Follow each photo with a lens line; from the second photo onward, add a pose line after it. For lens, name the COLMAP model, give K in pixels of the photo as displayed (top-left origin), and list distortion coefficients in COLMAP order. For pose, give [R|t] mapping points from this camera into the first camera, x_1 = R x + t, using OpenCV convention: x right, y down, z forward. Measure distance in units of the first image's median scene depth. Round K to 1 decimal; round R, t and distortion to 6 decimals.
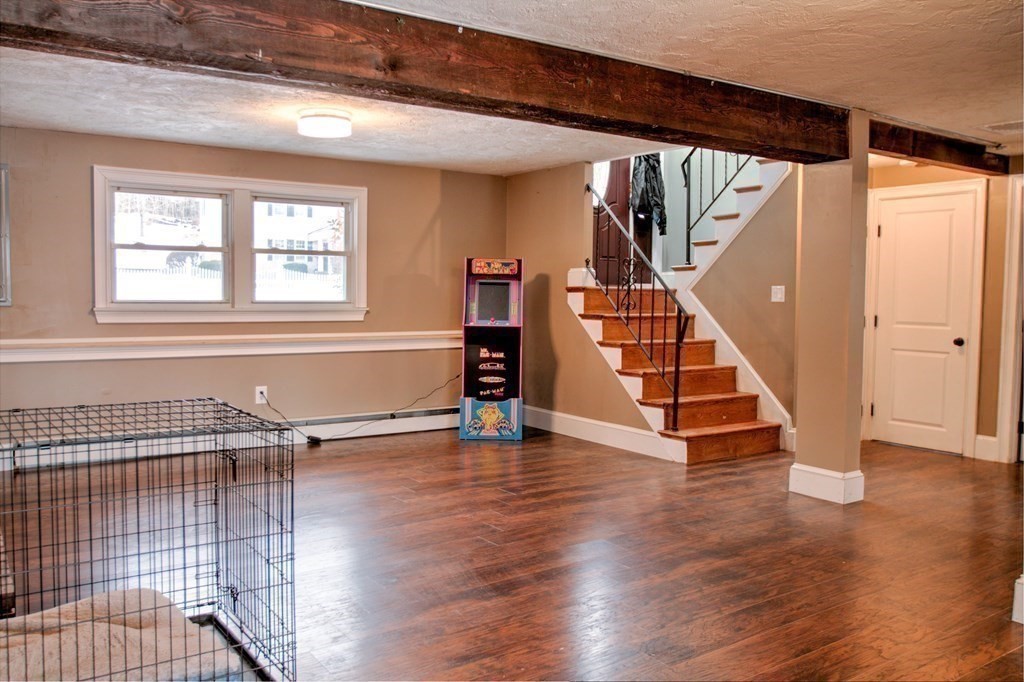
lens RADIAL K [[833.1, 0, 514.4], [0, 833.1, 342.3], [0, 0, 1]] dist [-0.048764, 0.011172]
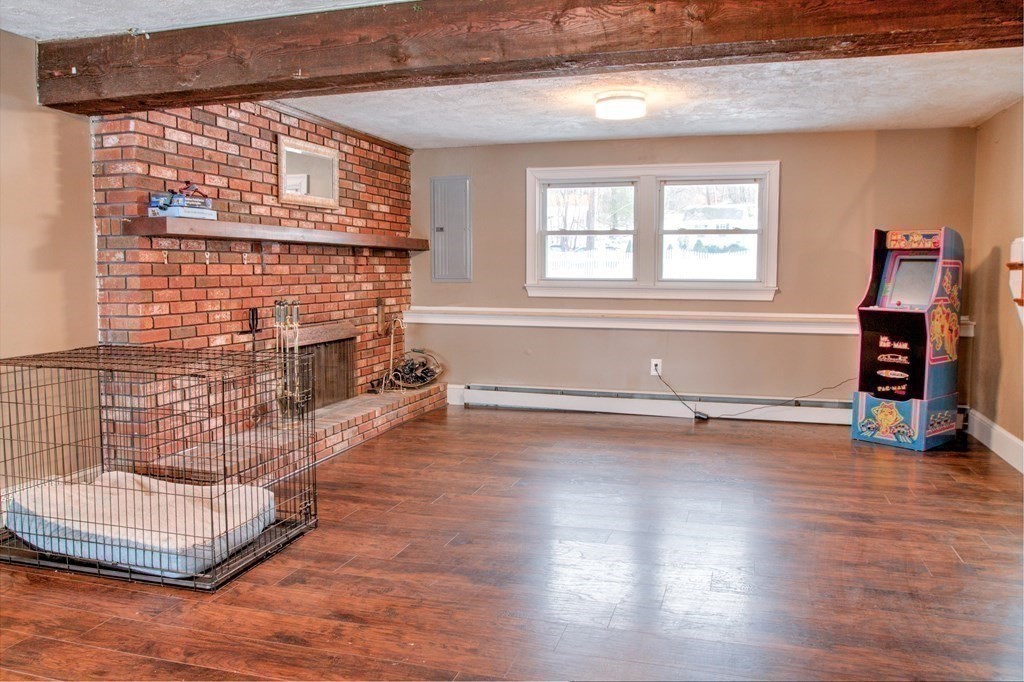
lens RADIAL K [[764.3, 0, 512.6], [0, 764.3, 336.5], [0, 0, 1]] dist [-0.078717, 0.053563]
pose [[0.625928, 0.058864, -0.777656, 0.321539], [-0.041861, 0.998246, 0.041868, -0.008956], [0.778756, 0.006347, 0.627294, 0.225578]]
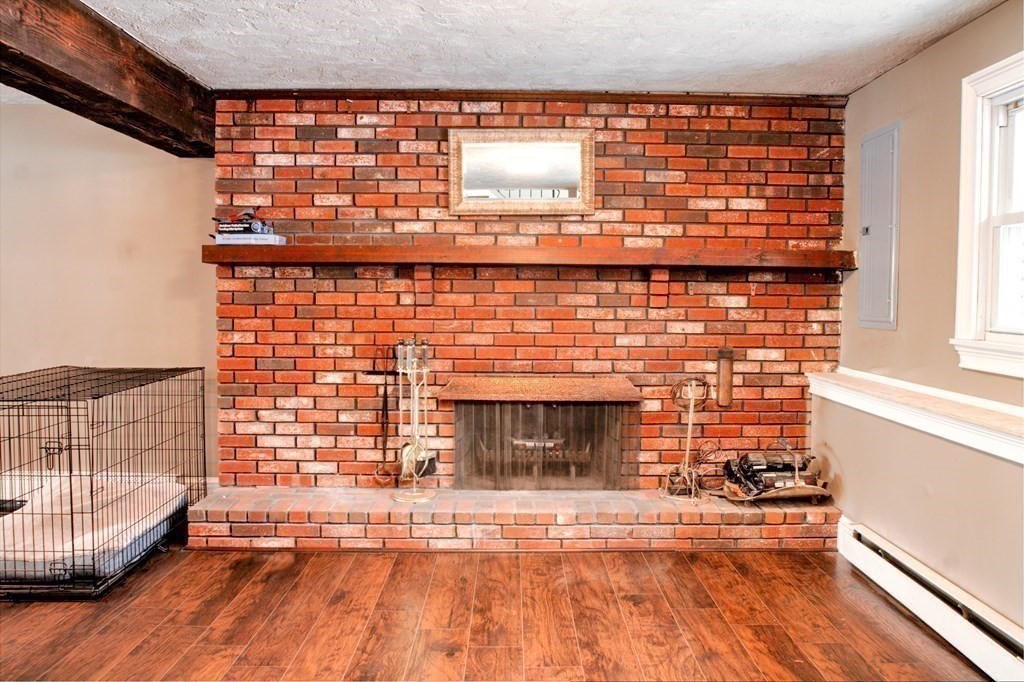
lens RADIAL K [[764.3, 0, 512.3], [0, 764.3, 336.6], [0, 0, 1]] dist [-0.078717, 0.053563]
pose [[-0.554940, 0.030943, -0.831315, 0.062916], [-0.063004, 0.994875, 0.079089, -0.054953], [0.829501, 0.096266, -0.550146, 0.879611]]
